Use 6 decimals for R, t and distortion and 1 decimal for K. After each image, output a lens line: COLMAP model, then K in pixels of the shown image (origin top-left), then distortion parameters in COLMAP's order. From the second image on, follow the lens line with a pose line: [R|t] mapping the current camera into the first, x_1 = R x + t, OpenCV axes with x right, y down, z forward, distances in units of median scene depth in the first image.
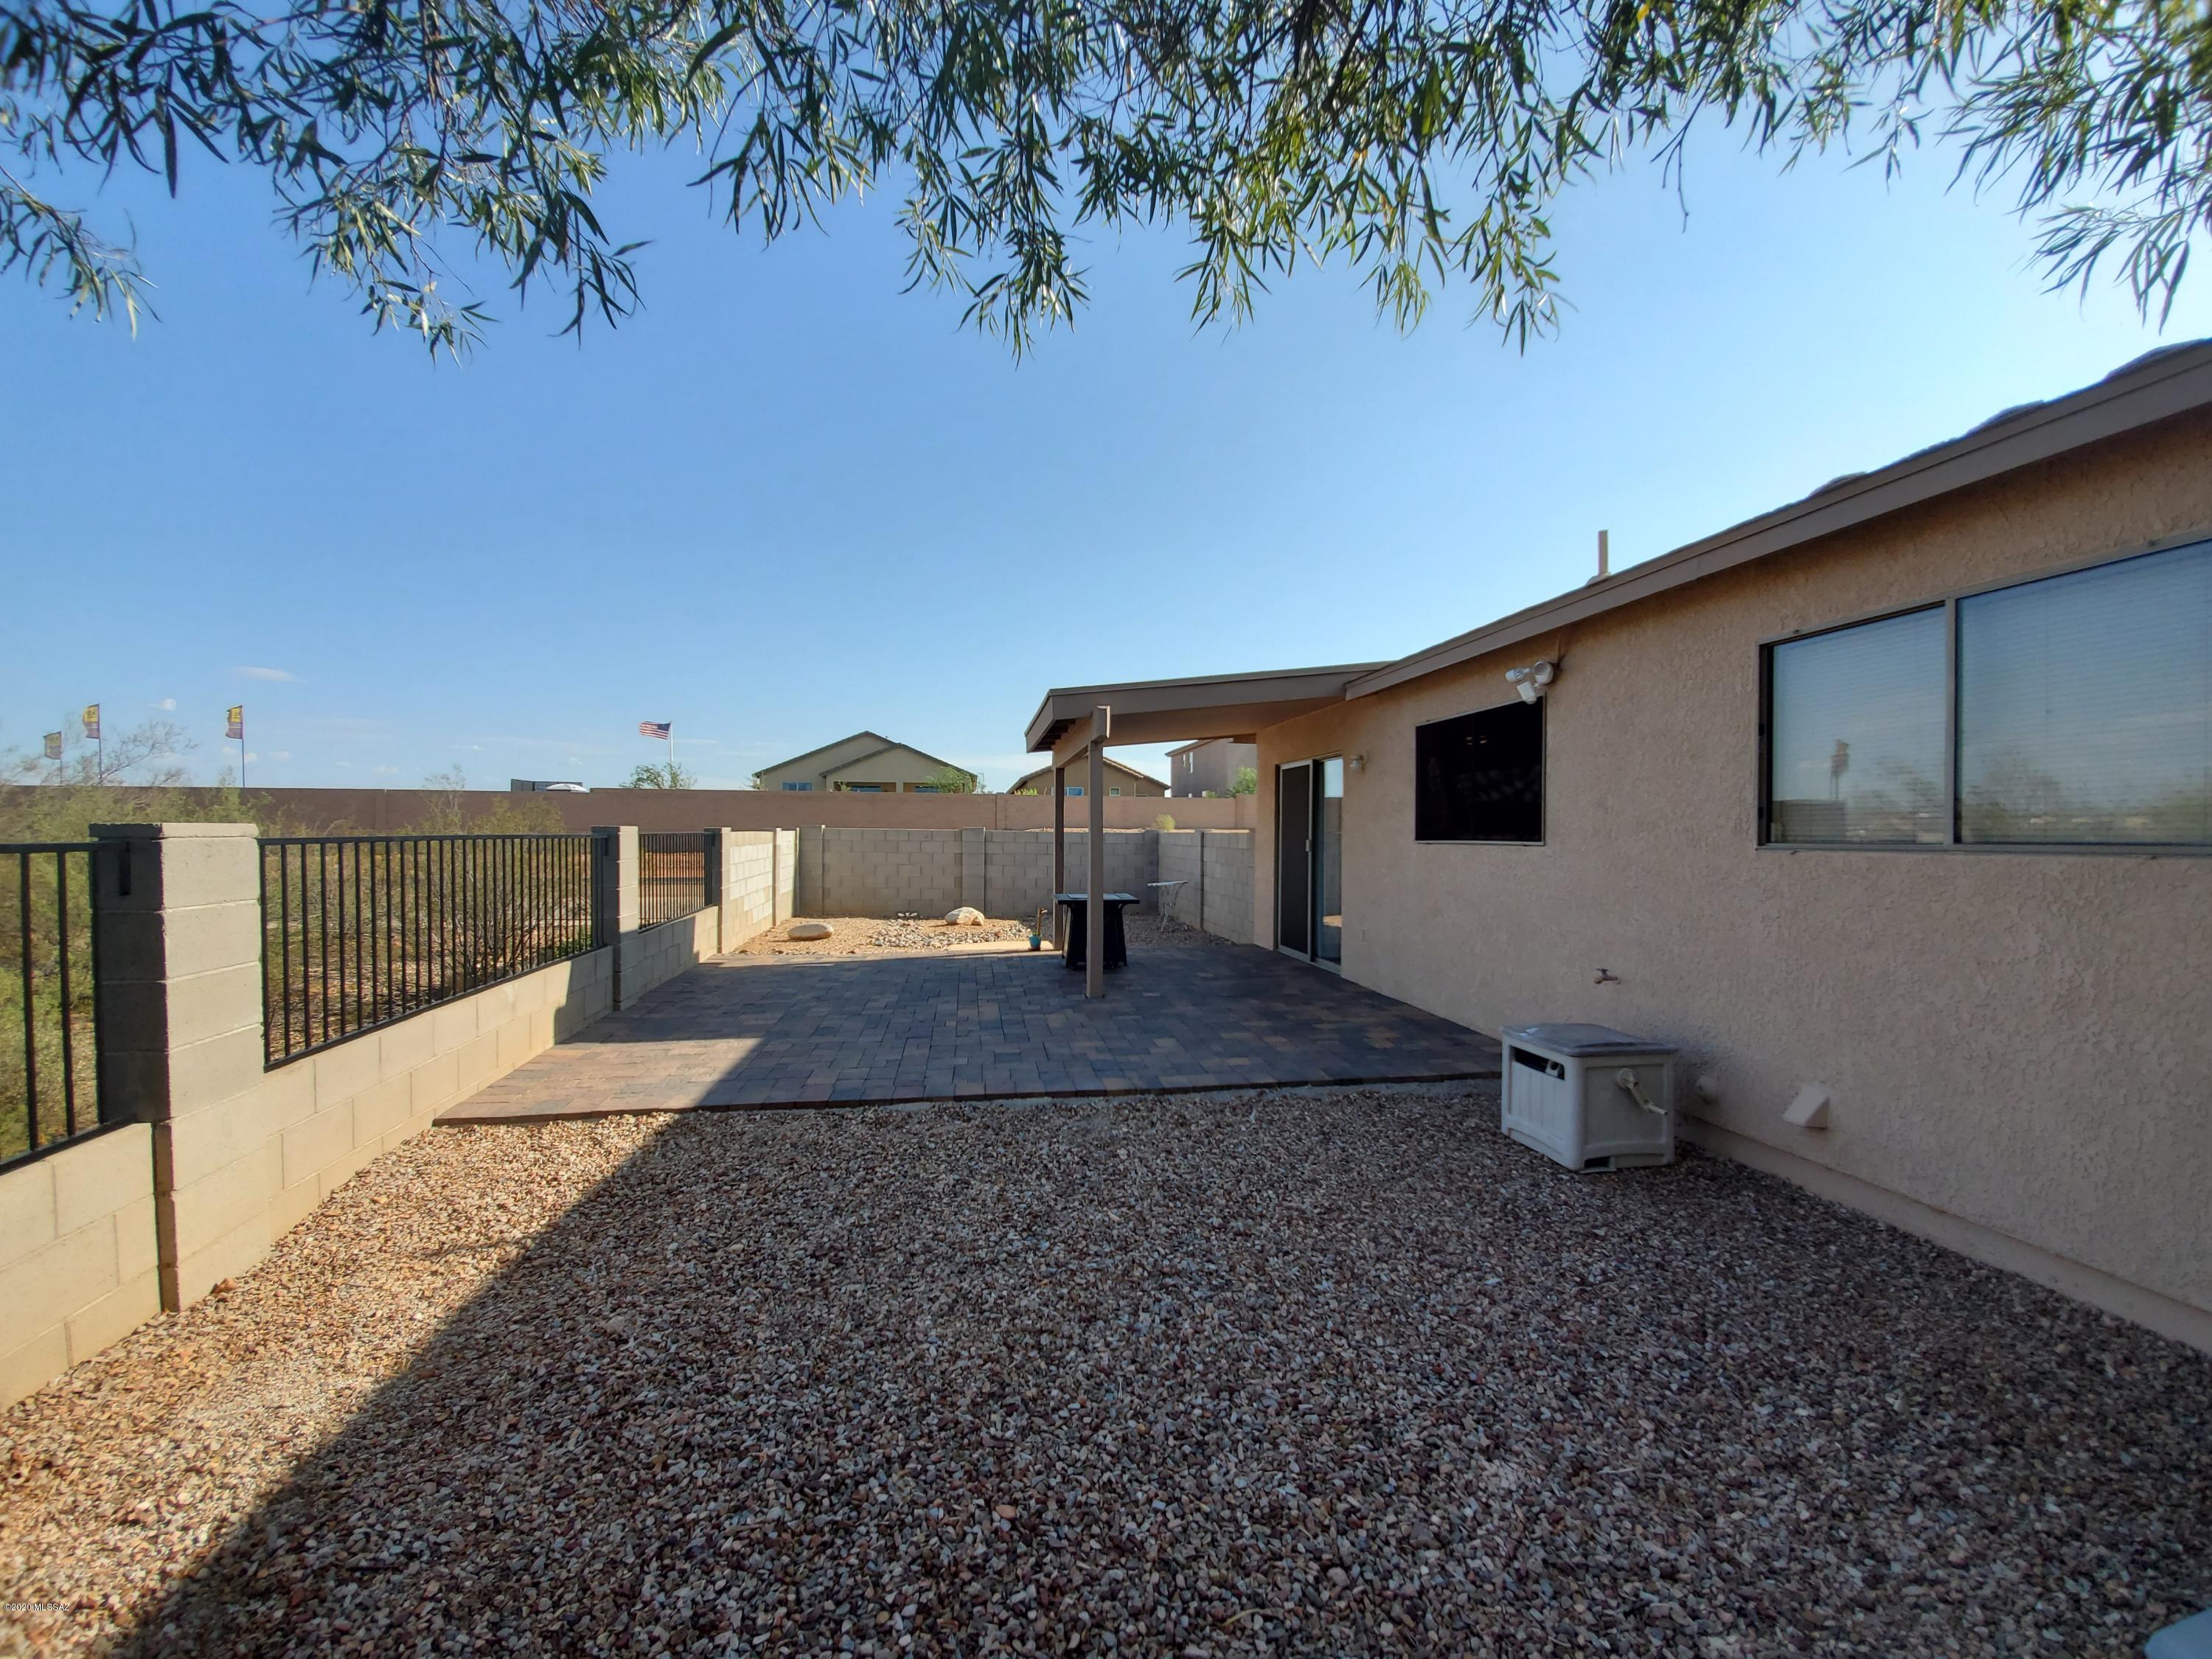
lens RADIAL K [[872.3, 0, 1097.9], [0, 872.3, 843.8], [0, 0, 1]] dist [0.015932, -0.018234]
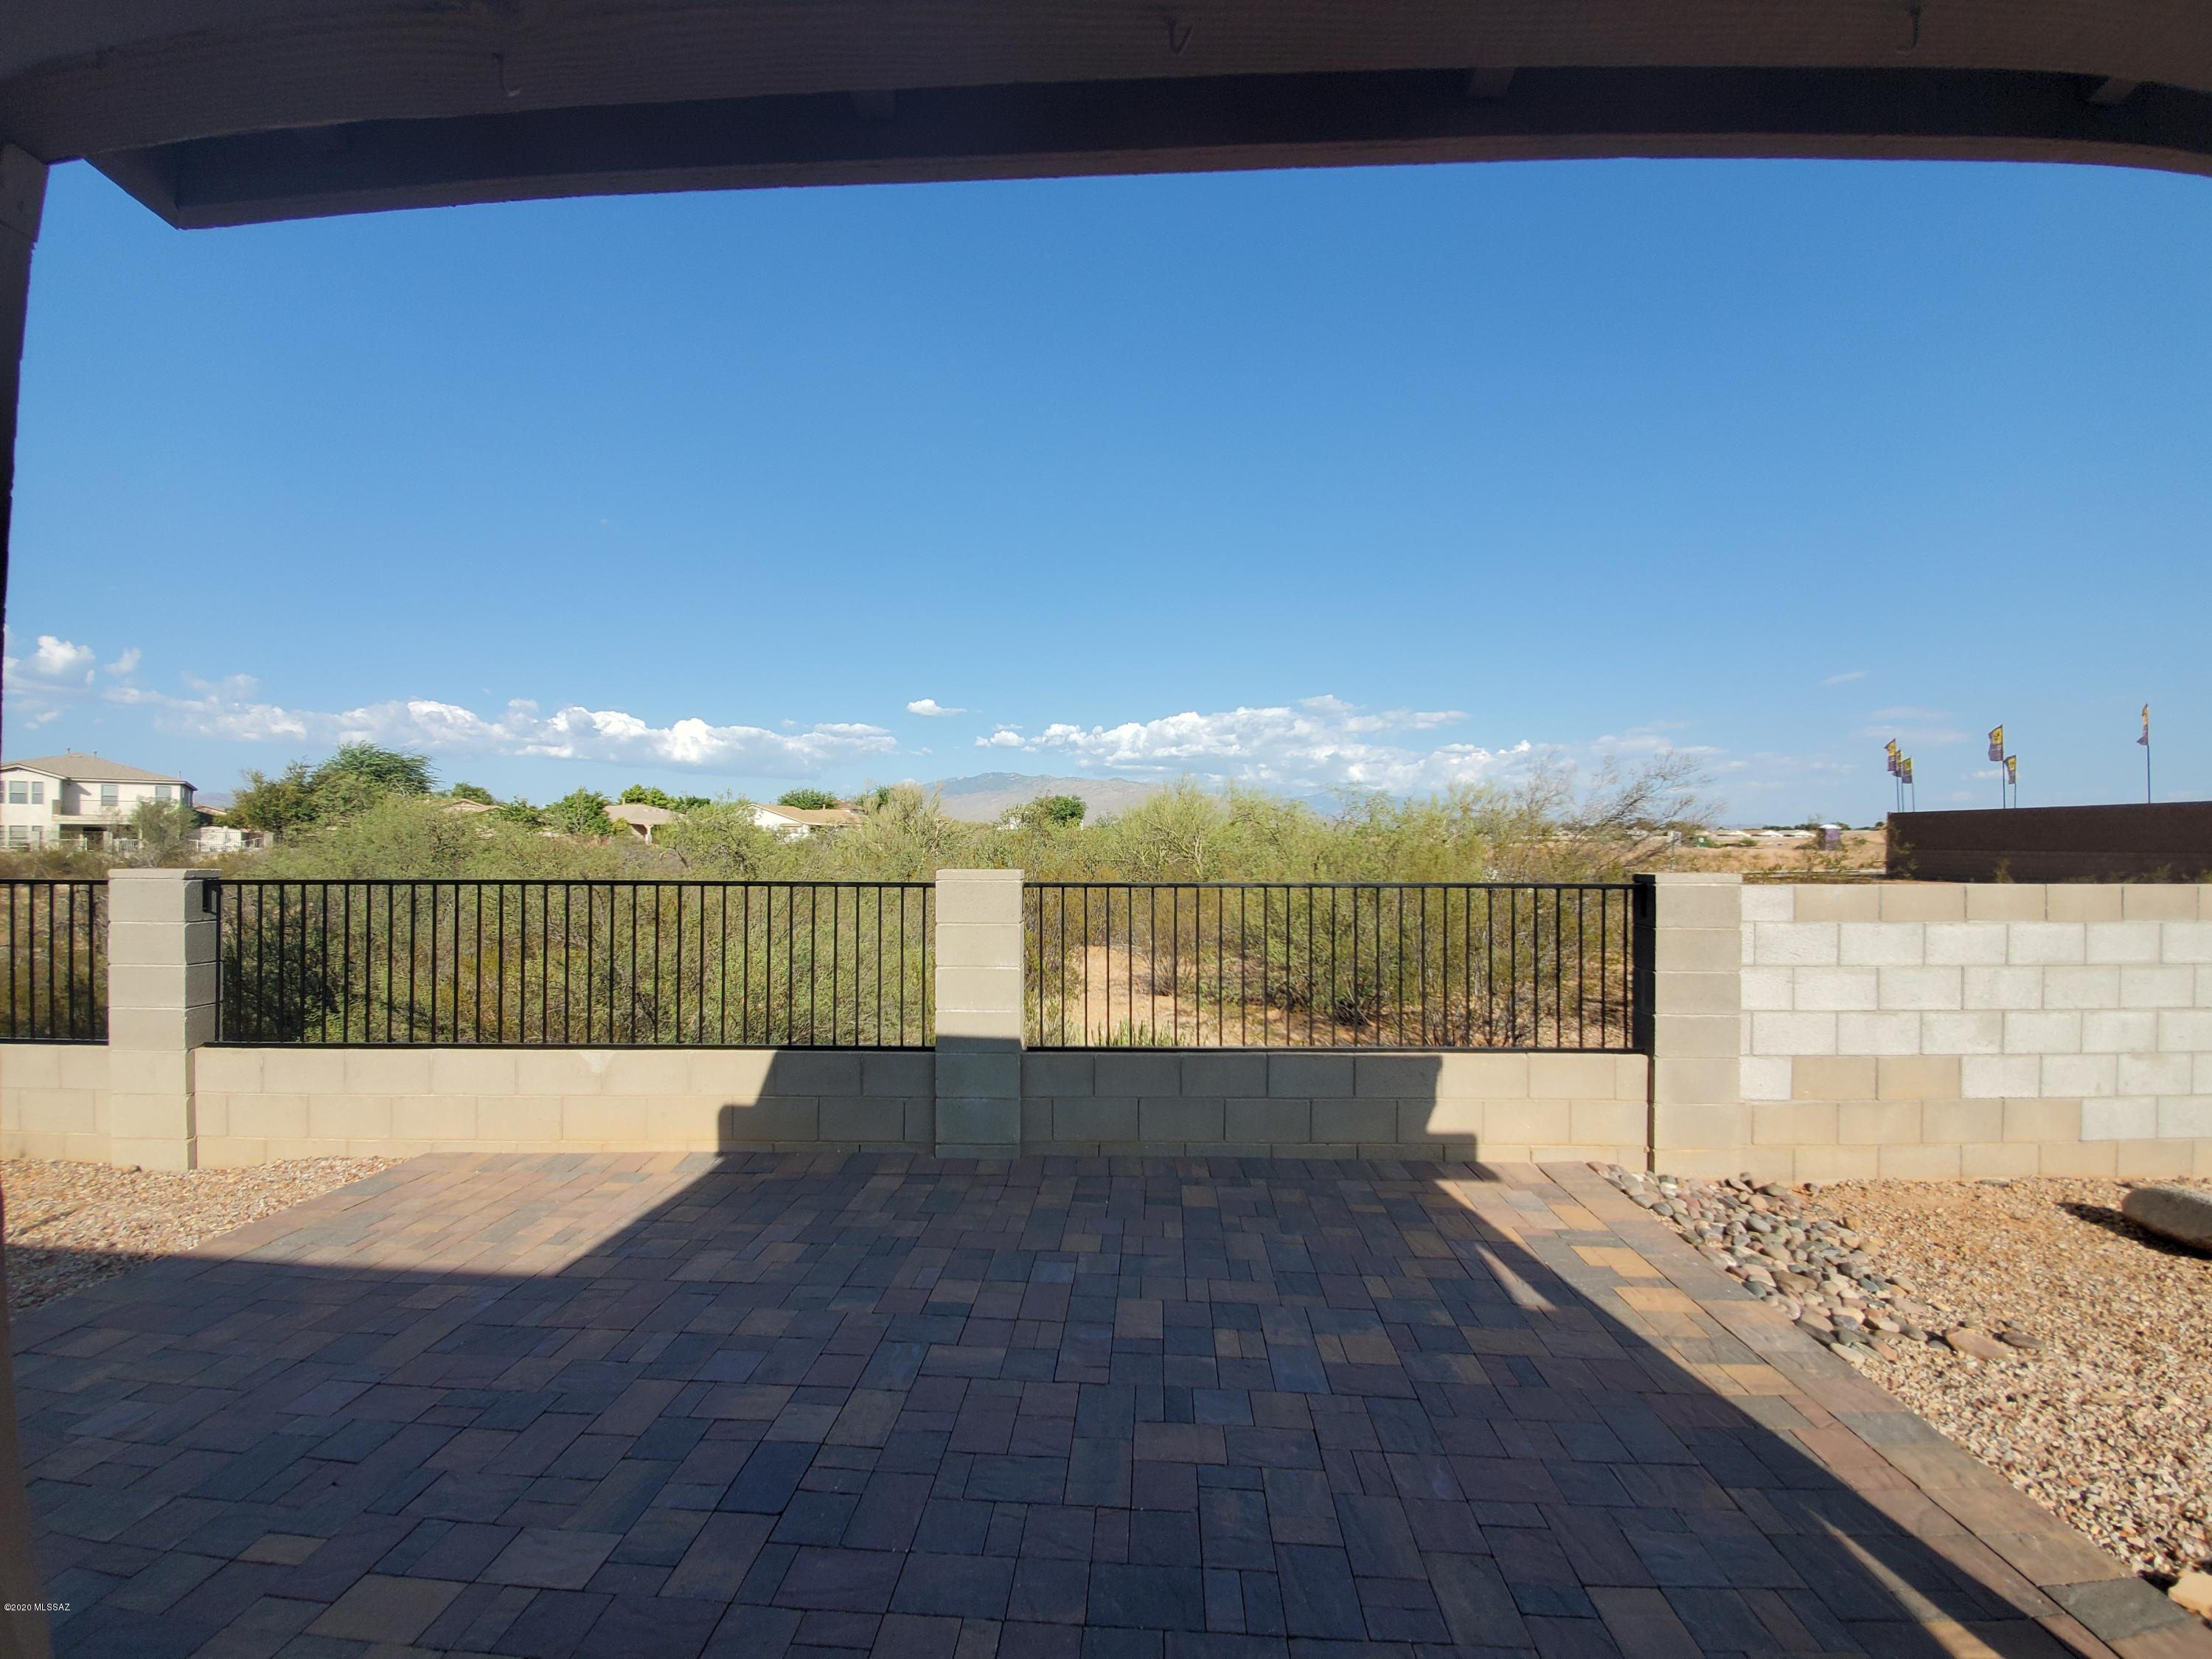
lens RADIAL K [[872.3, 0, 1097.9], [0, 872.3, 843.8], [0, 0, 1]] dist [0.015932, -0.018234]
pose [[-0.205614, -0.006665, -0.978610, 0.082902], [-0.019785, 0.999801, -0.002652, -0.055342], [0.978433, 0.018817, -0.205705, 1.610771]]
